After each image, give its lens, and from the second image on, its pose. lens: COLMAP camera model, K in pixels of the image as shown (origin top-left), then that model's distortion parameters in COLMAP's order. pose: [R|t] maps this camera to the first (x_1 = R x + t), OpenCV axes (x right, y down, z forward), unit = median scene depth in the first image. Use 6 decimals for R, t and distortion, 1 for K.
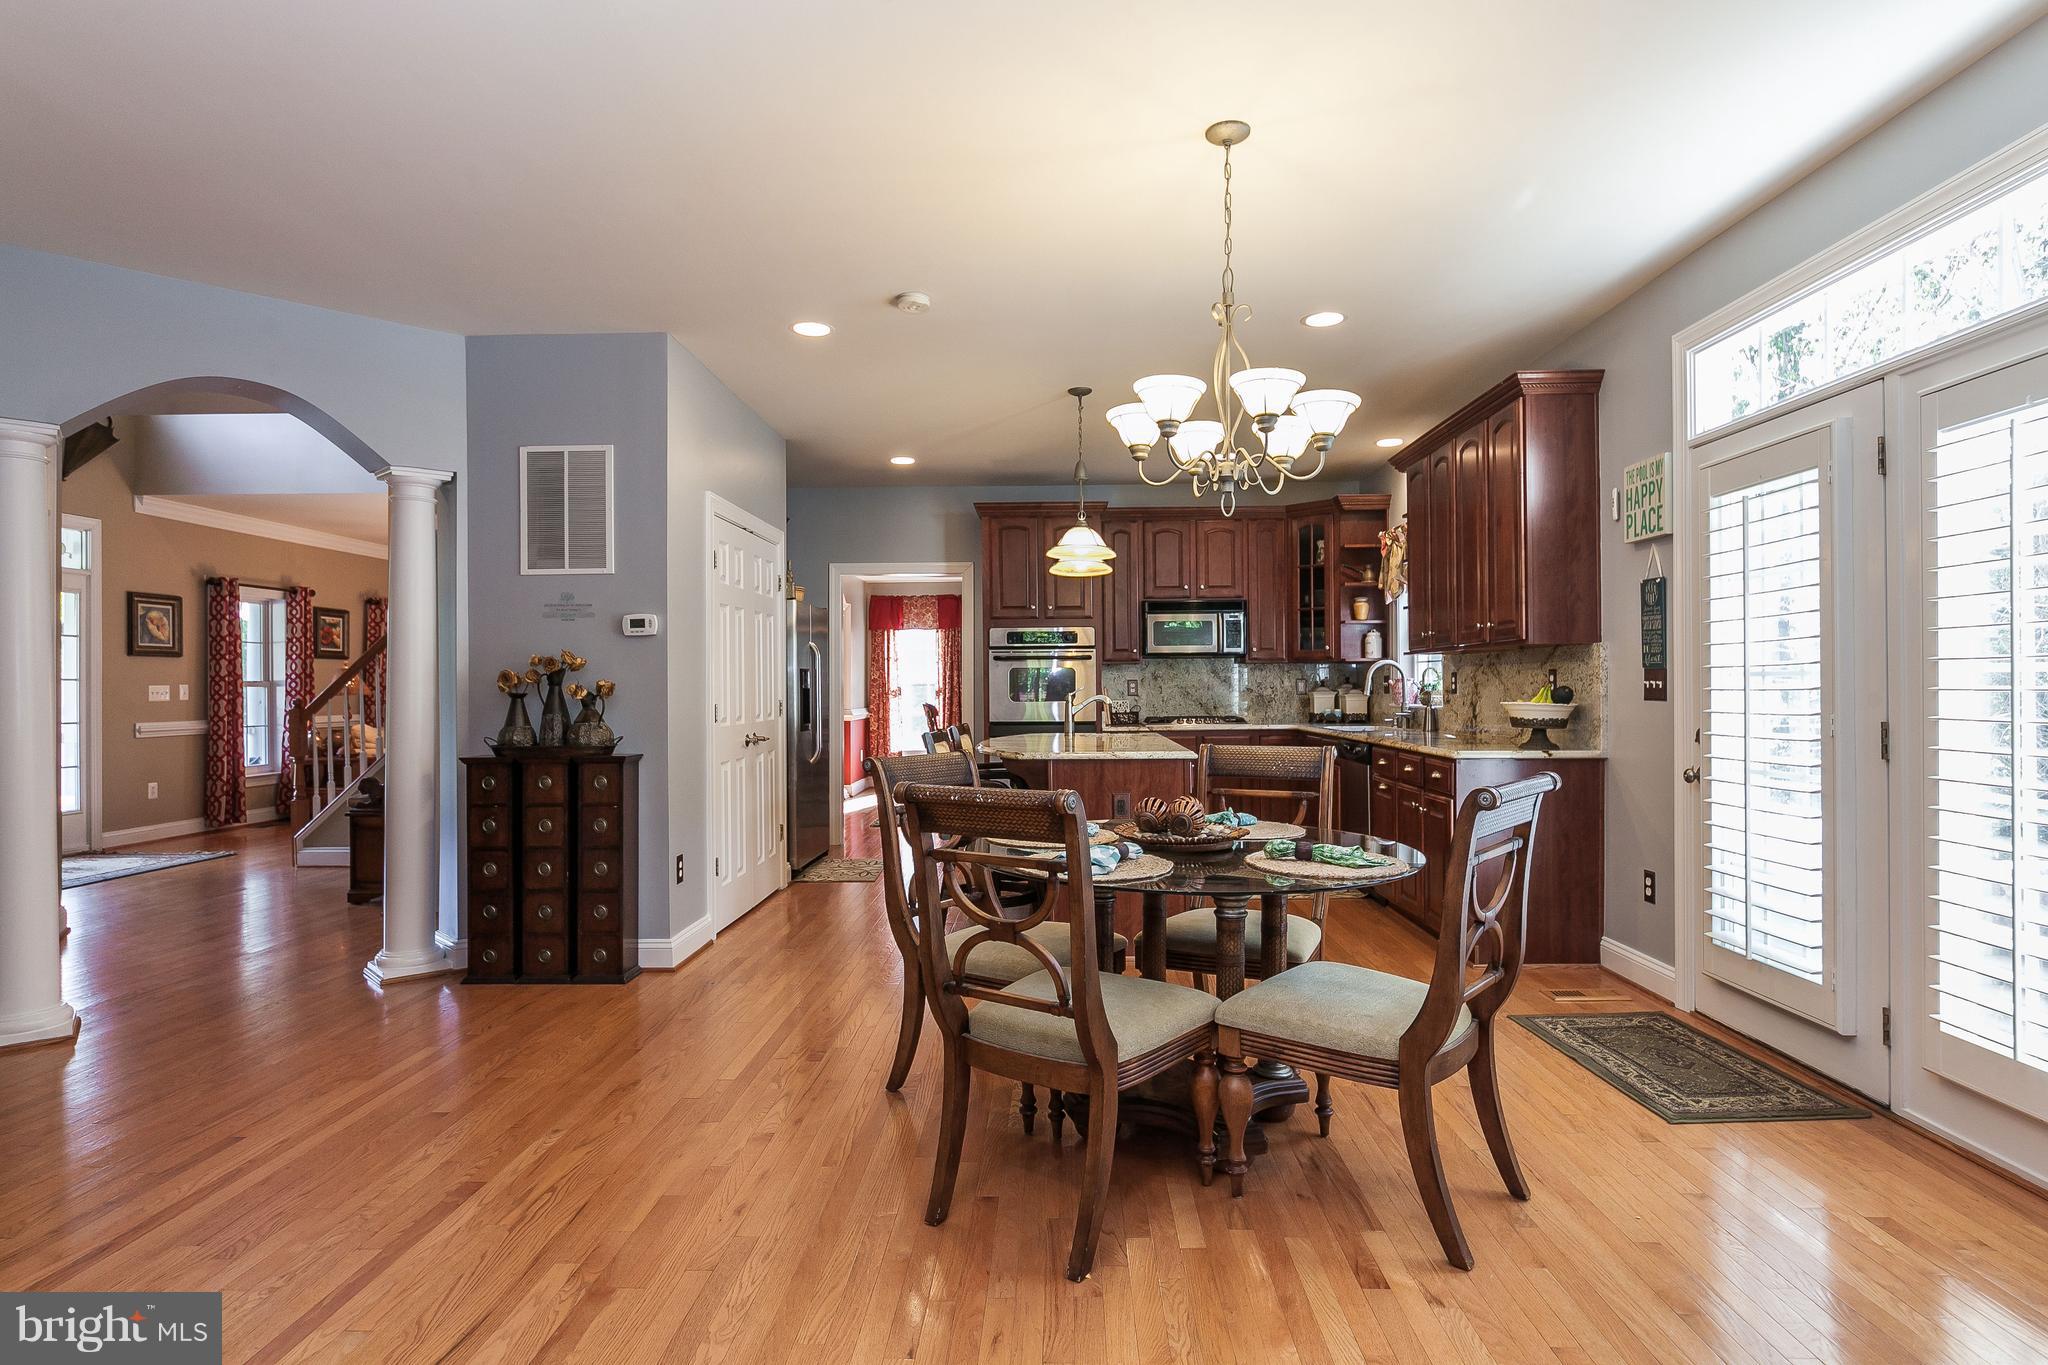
lens RADIAL K [[1073.9, 0, 1034.4], [0, 1073.9, 681.7], [0, 0, 1]] dist [-0.003768, -0.001354]
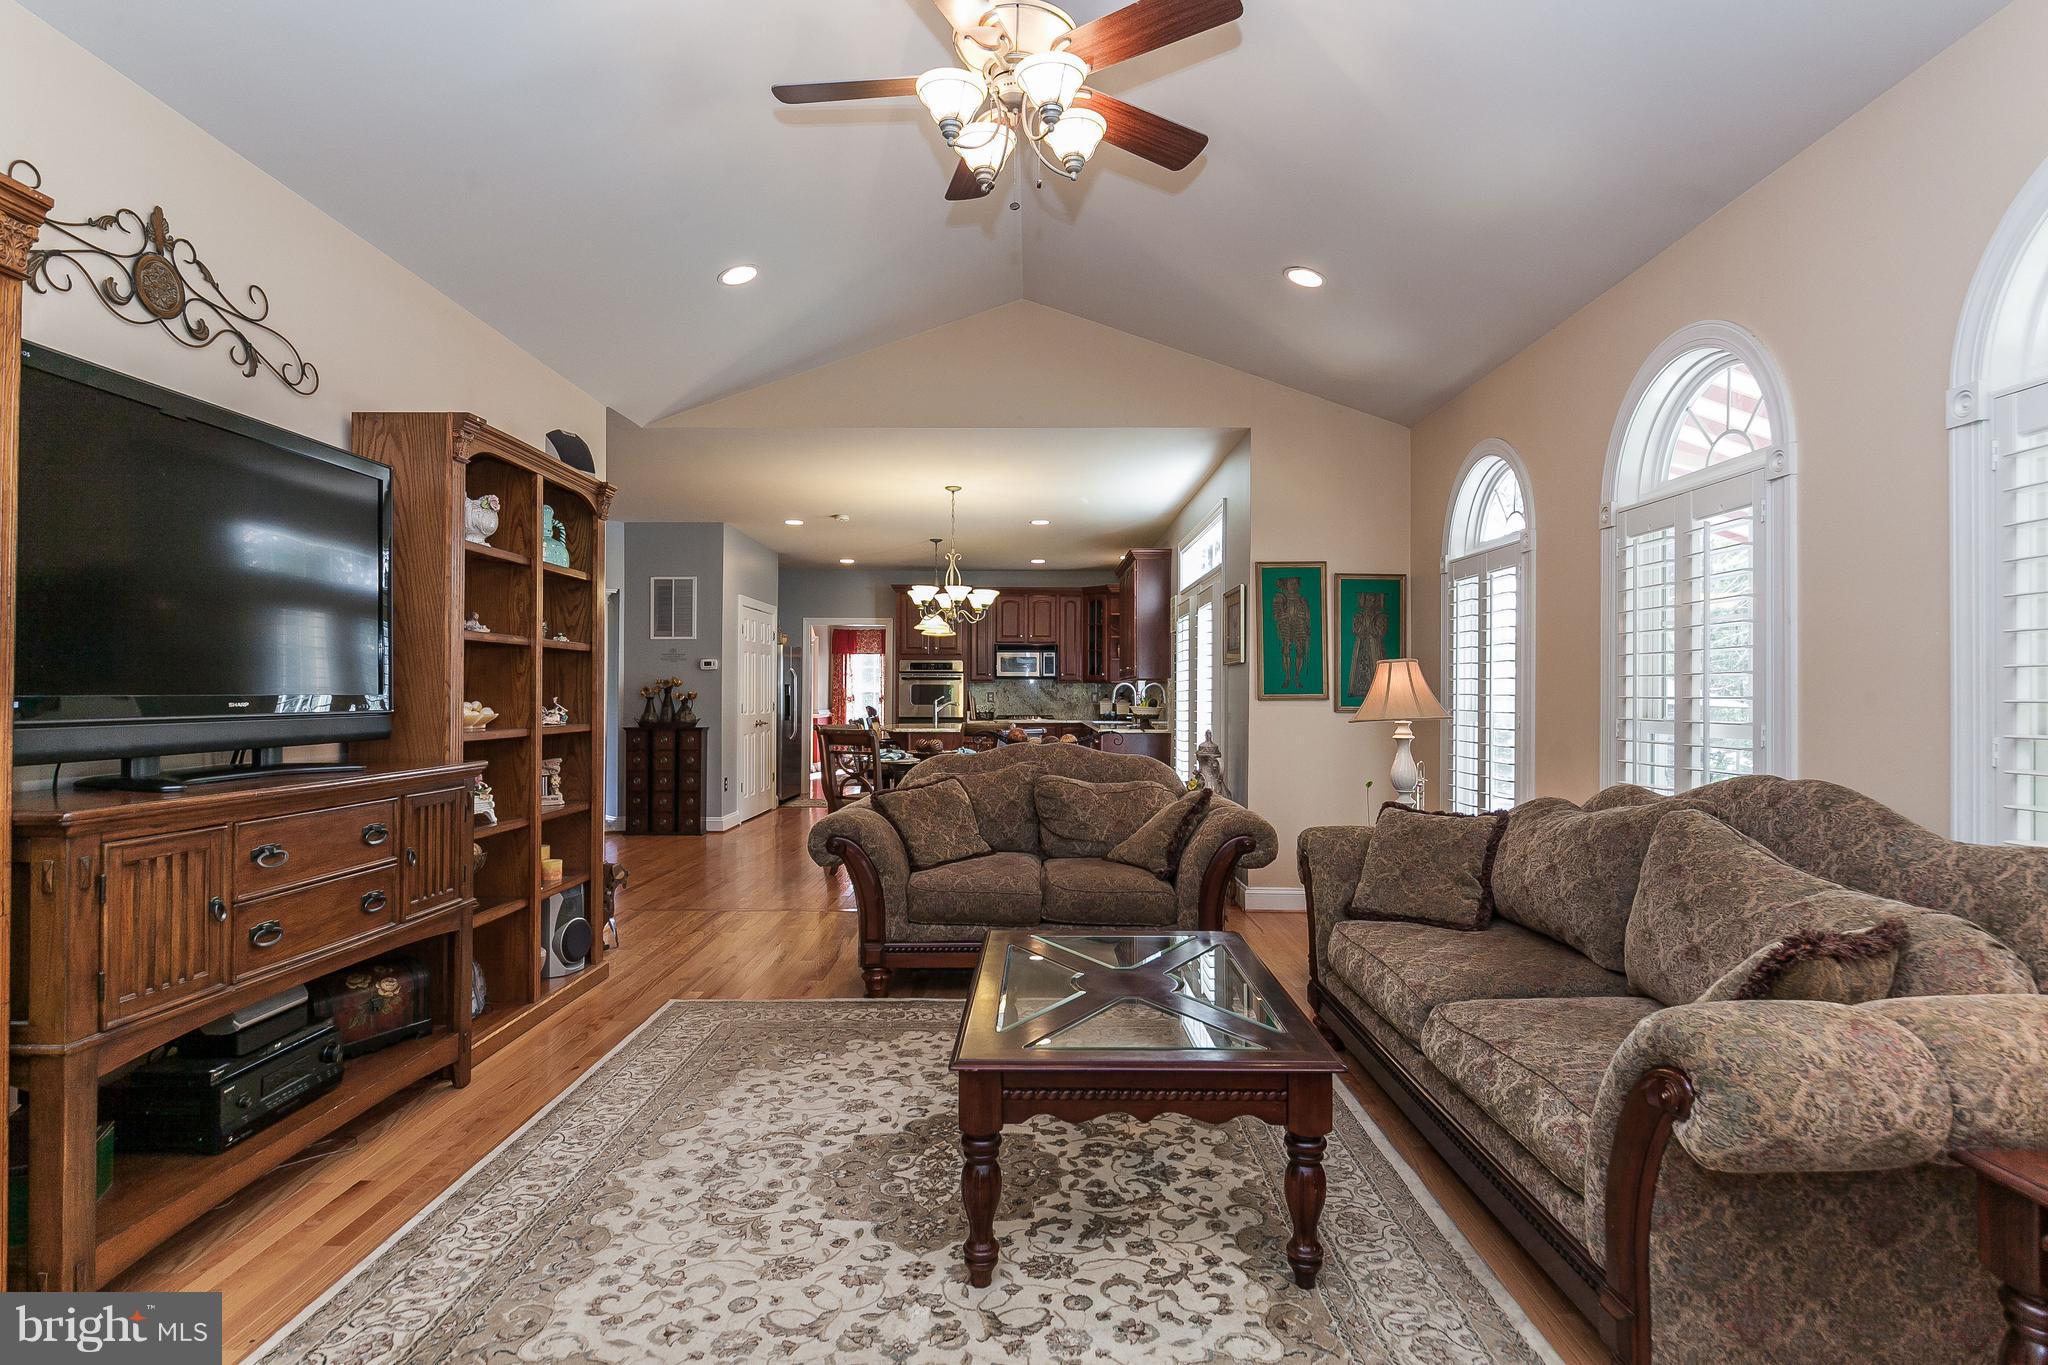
lens RADIAL K [[1034.0, 0, 1026.6], [0, 1034.0, 679.9], [0, 0, 1]] dist [0.006320, 0.001061]
pose [[0.999720, 0.010162, 0.021379, 0.135484], [-0.009953, 0.999902, -0.009888, -0.006338], [-0.021477, 0.009672, 0.999723, -0.676126]]
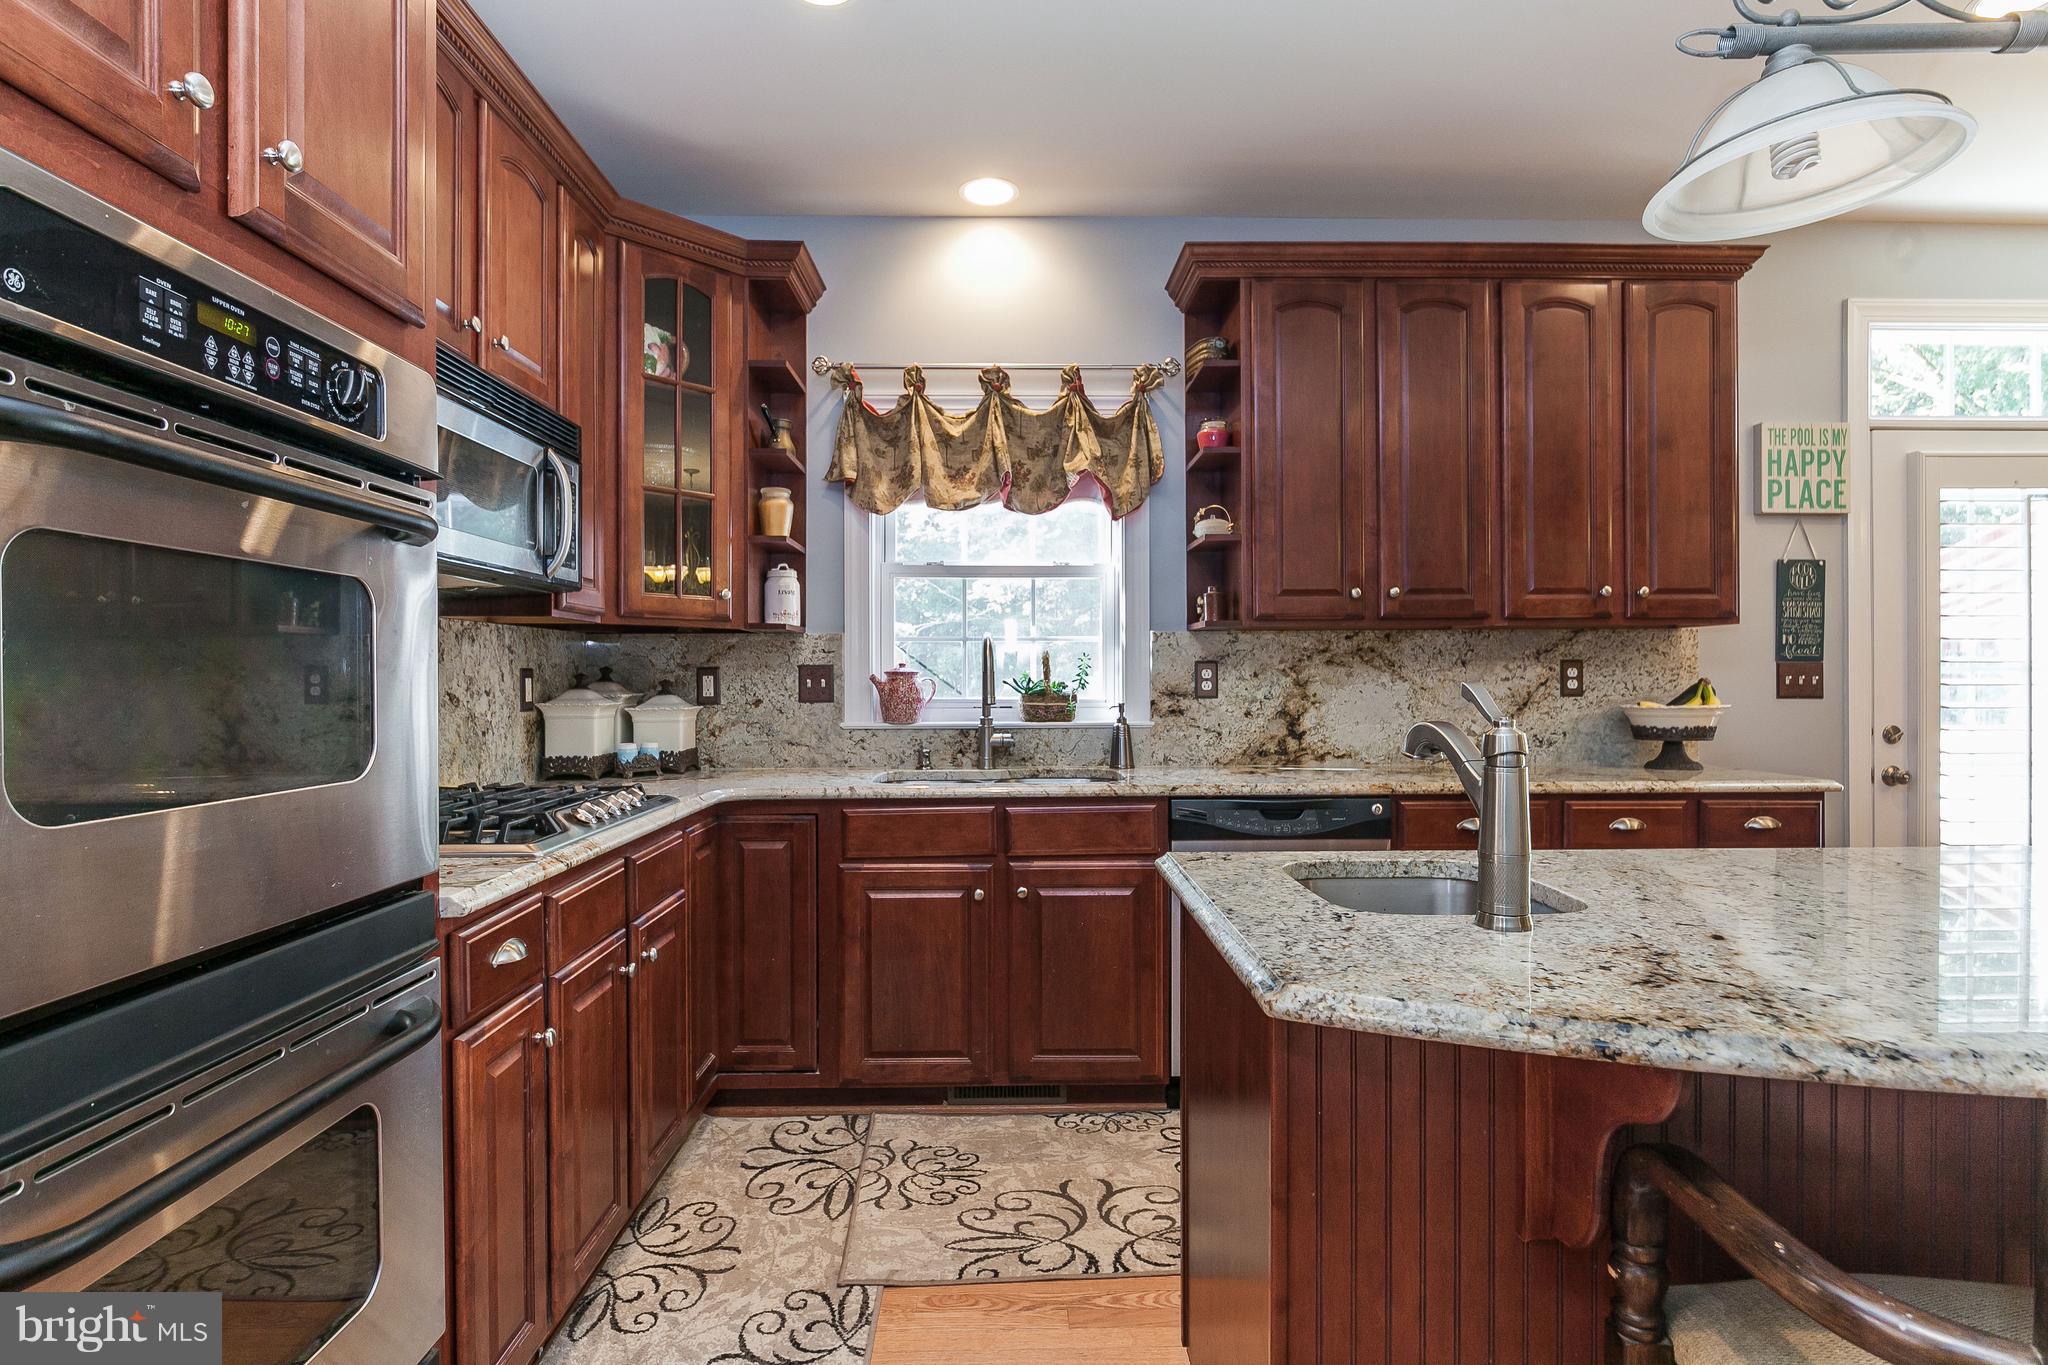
lens RADIAL K [[1034.0, 0, 1039.2], [0, 1034.0, 679.6], [0, 0, 1]] dist [0.006320, 0.001061]
pose [[-0.043692, 0.006167, 0.999026, -0.149206], [-0.000209, 0.999981, -0.006182, 0.004550], [-0.999045, -0.000479, -0.043690, 1.011290]]
